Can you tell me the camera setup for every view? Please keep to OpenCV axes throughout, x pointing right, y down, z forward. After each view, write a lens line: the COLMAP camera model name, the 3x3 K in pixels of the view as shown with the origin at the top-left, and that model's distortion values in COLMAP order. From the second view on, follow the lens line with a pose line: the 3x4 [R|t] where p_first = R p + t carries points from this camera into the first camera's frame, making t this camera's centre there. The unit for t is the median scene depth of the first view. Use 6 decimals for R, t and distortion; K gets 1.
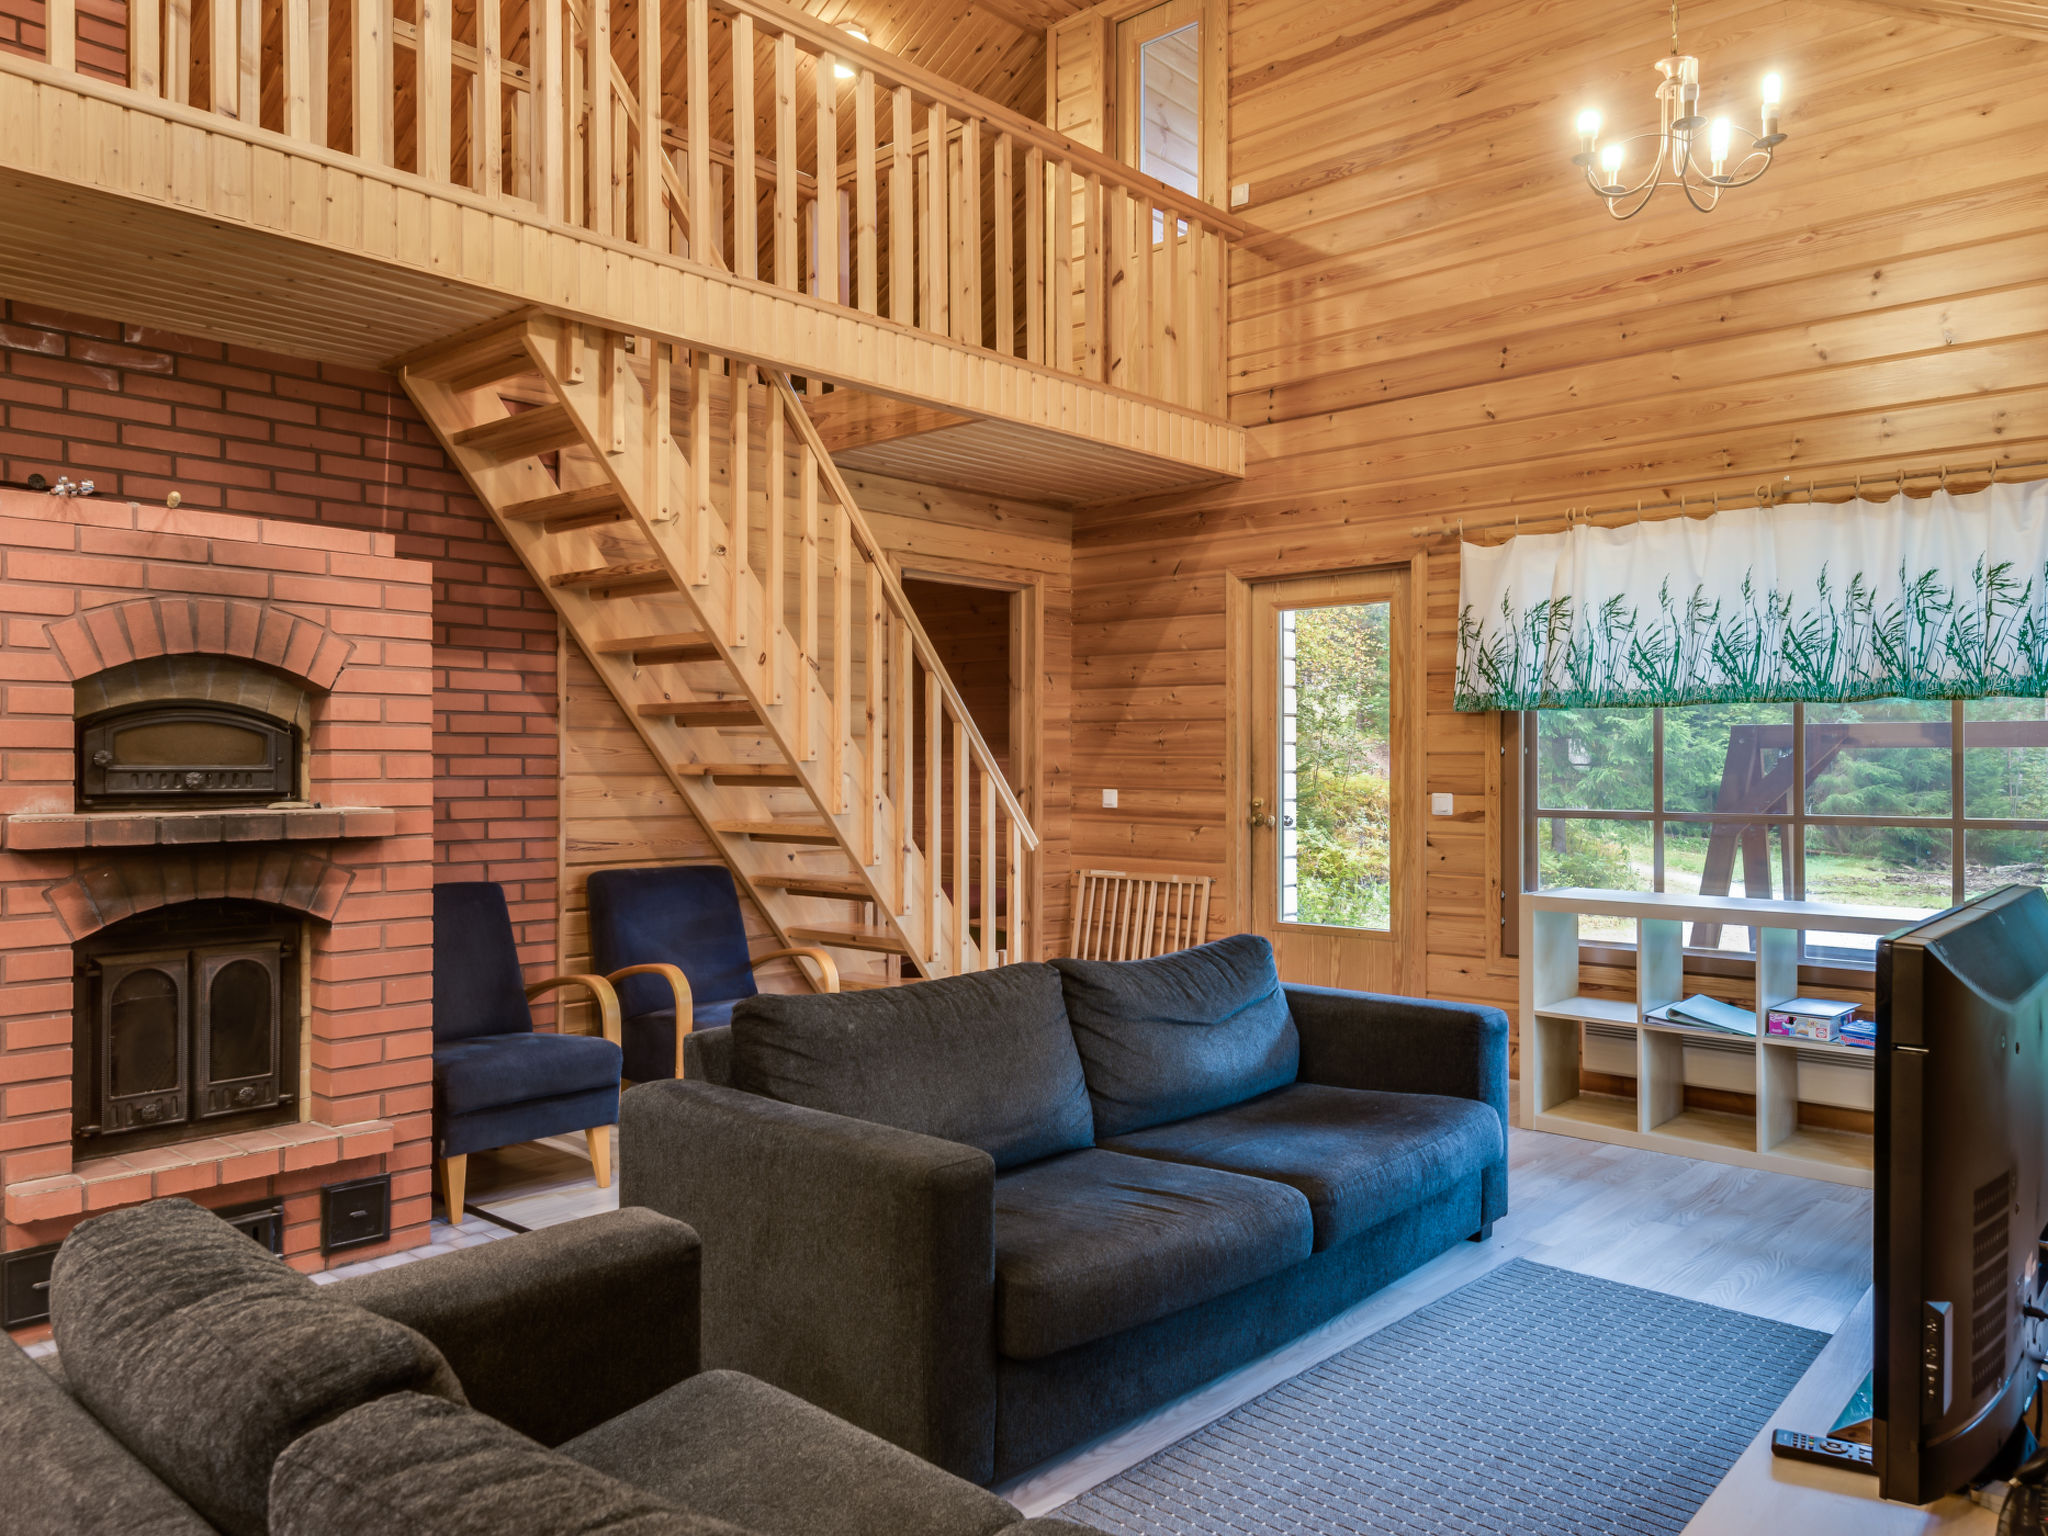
lens RADIAL K [[1475.0, 0, 1065.2], [0, 1475.0, 761.3], [0, 0, 1]] dist [0.037117, -0.026399]
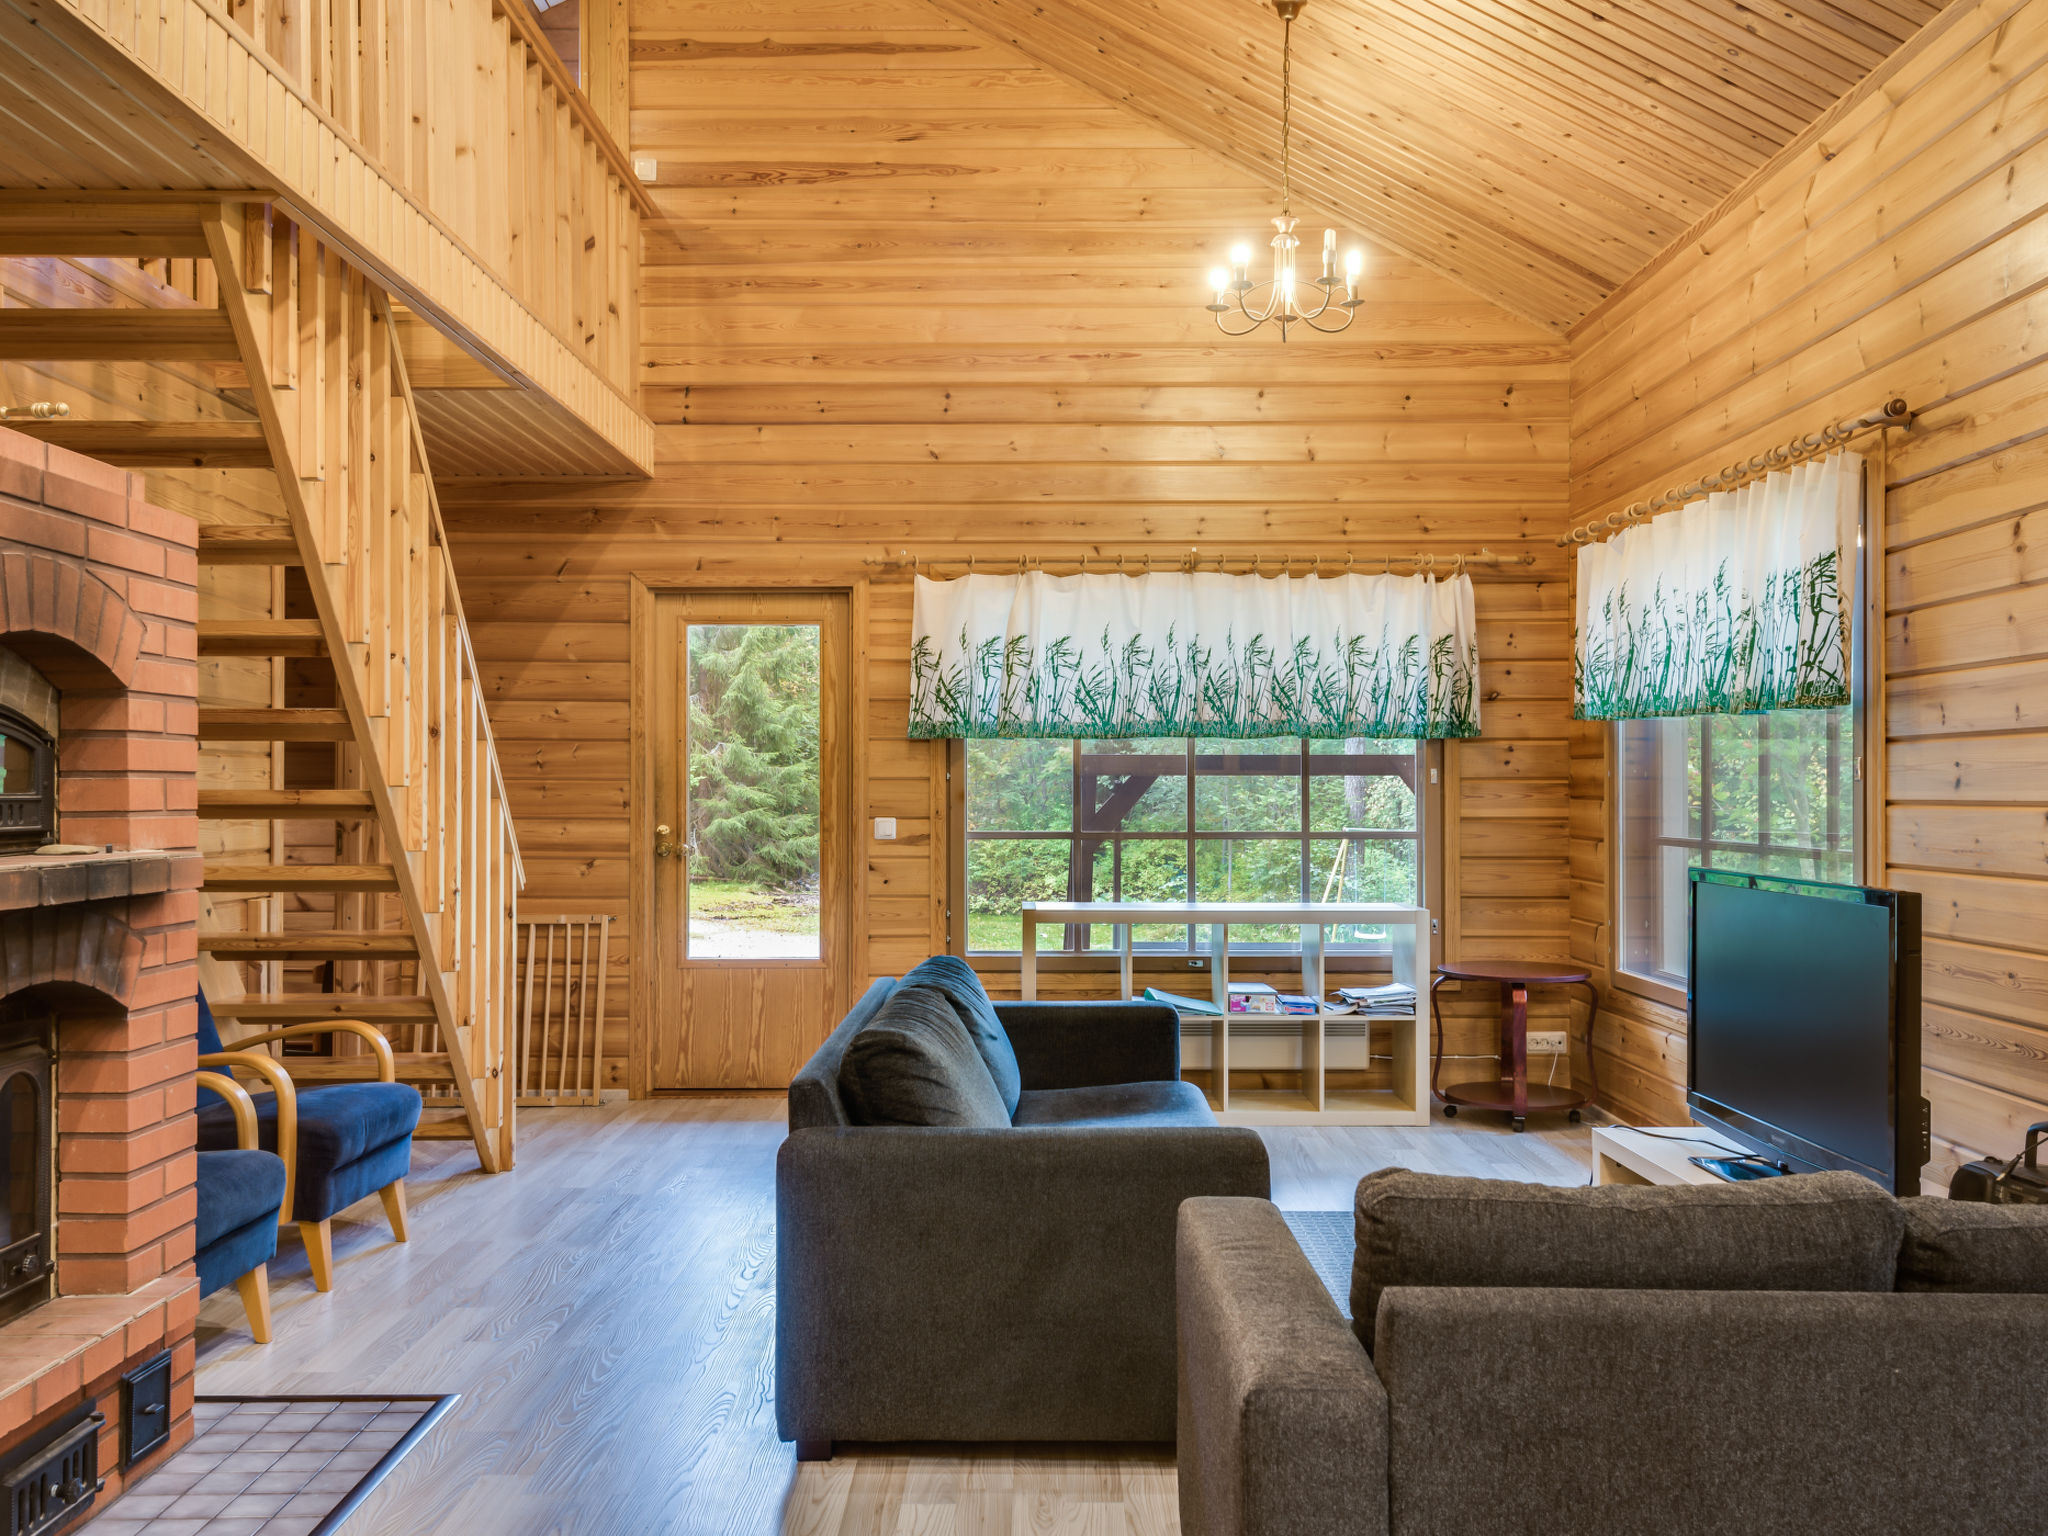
lens RADIAL K [[1715.2, 0, 1022.2], [0, 1715.2, 774.5], [0, 0, 1]] dist [0.029261, -0.017179]
pose [[0.748772, 0.005025, 0.662808, -0.506875], [-0.000862, 0.999978, -0.006608, -0.000576], [-0.662827, 0.004377, 0.748760, 0.058325]]
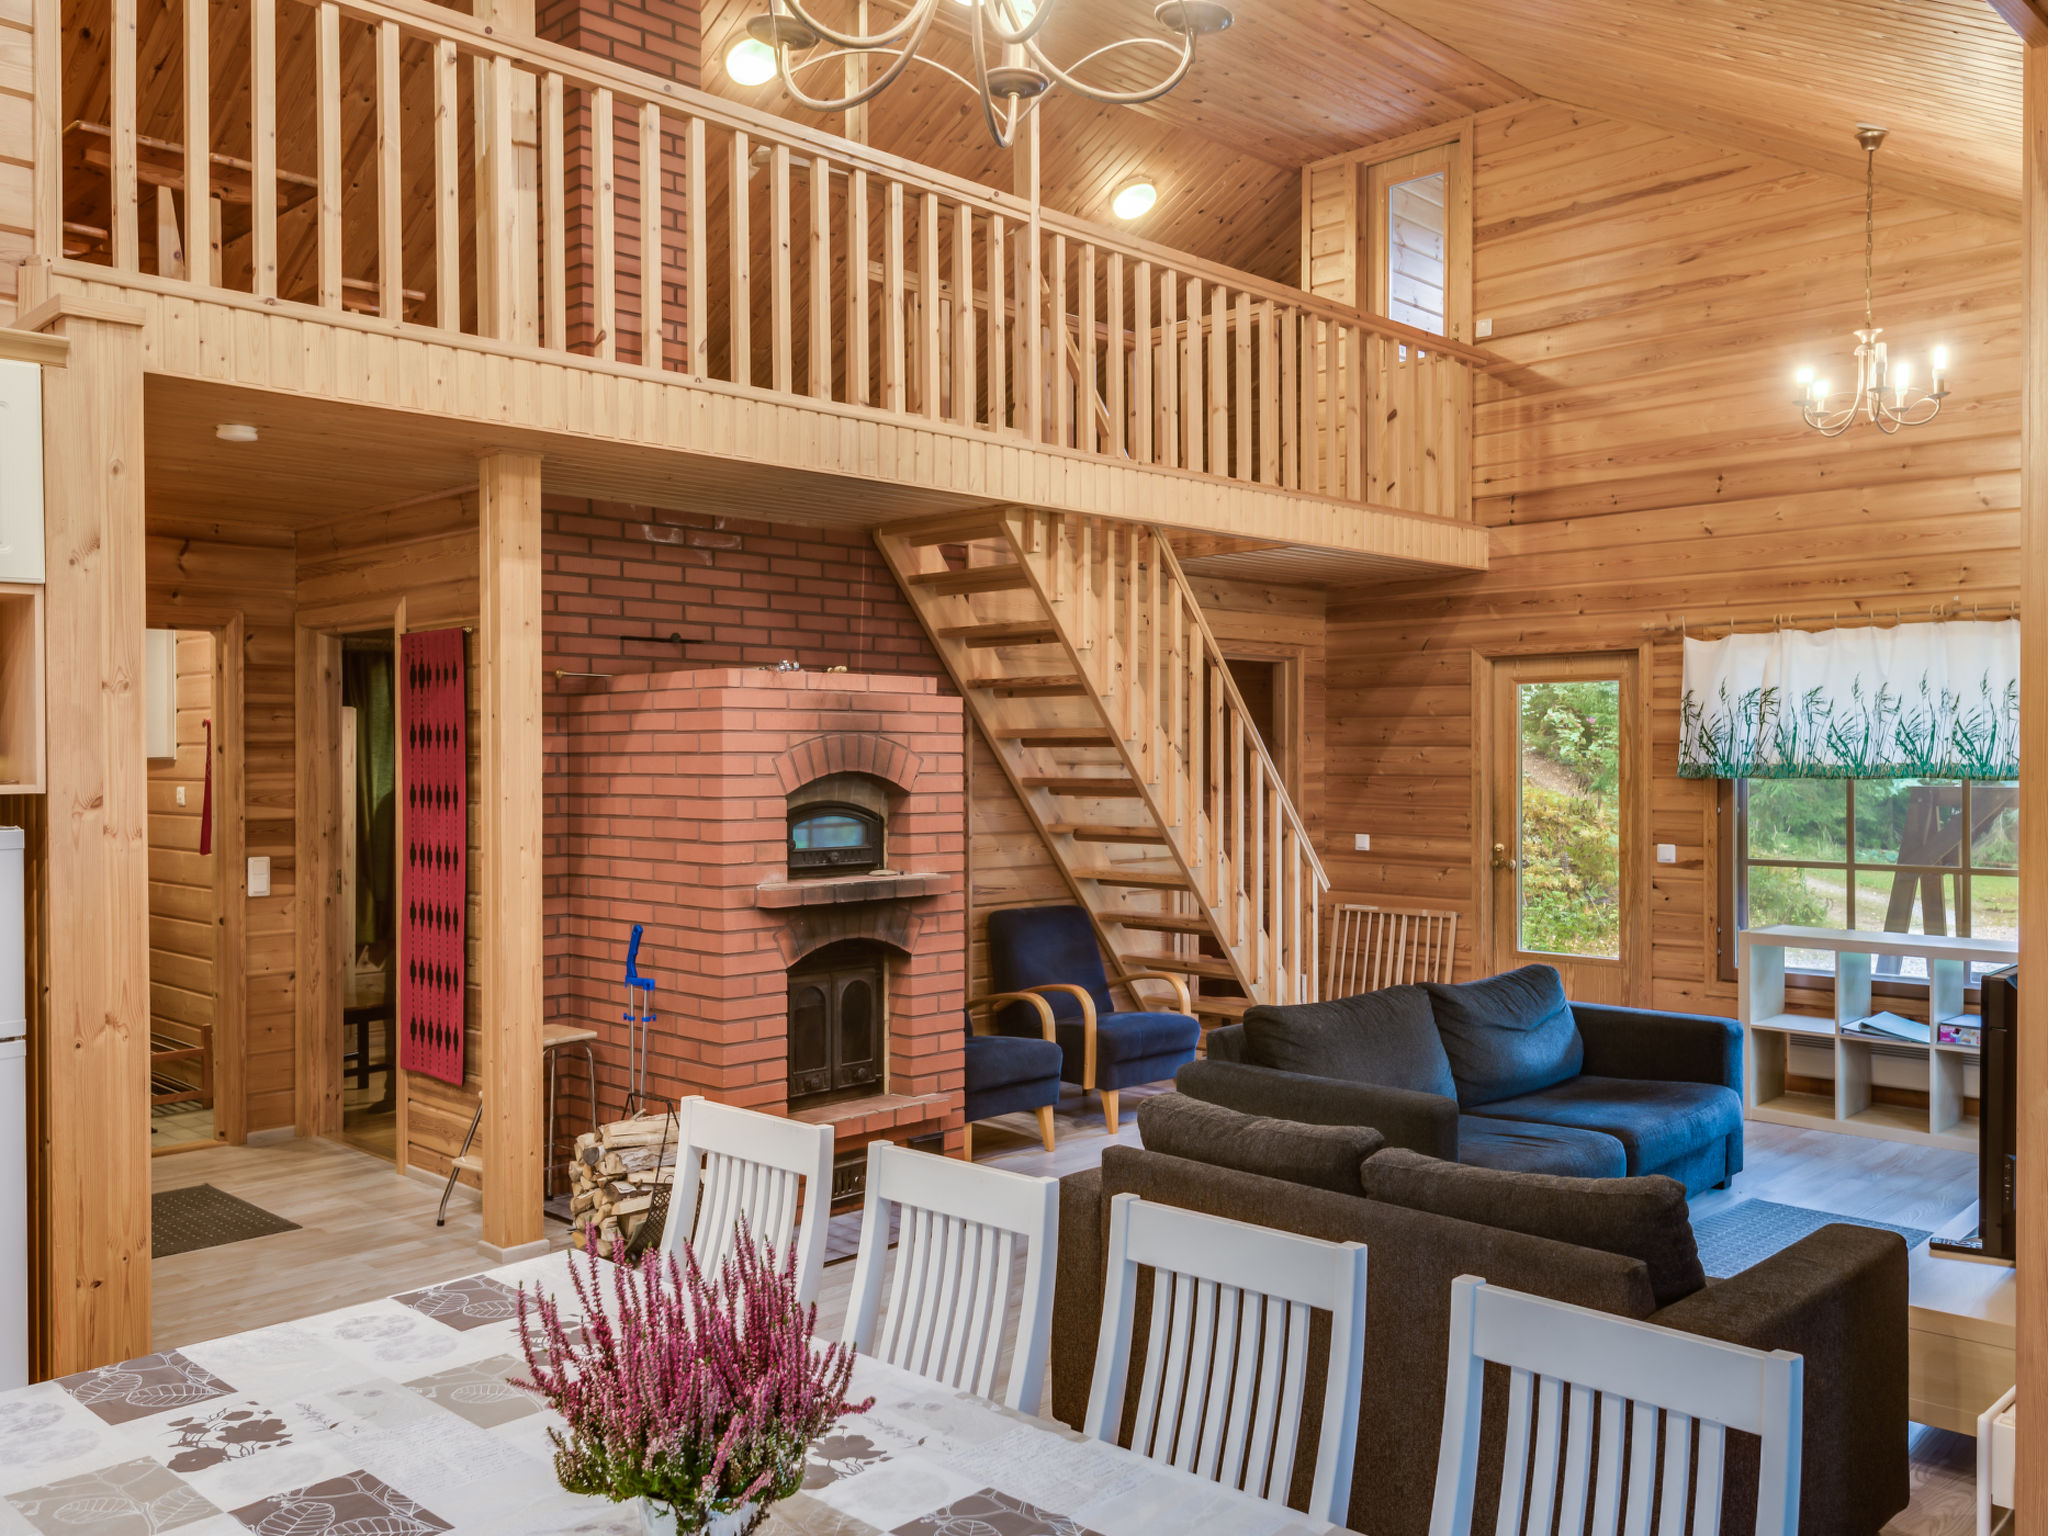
lens RADIAL K [[1715.2, 0, 1073.1], [0, 1715.2, 765.5], [0, 0, 1]] dist [0.029261, -0.017179]
pose [[0.999481, -0.001560, -0.032172, -0.199049], [0.001836, 0.999962, 0.008548, -0.061031], [0.032157, -0.008602, 0.999446, -0.450466]]
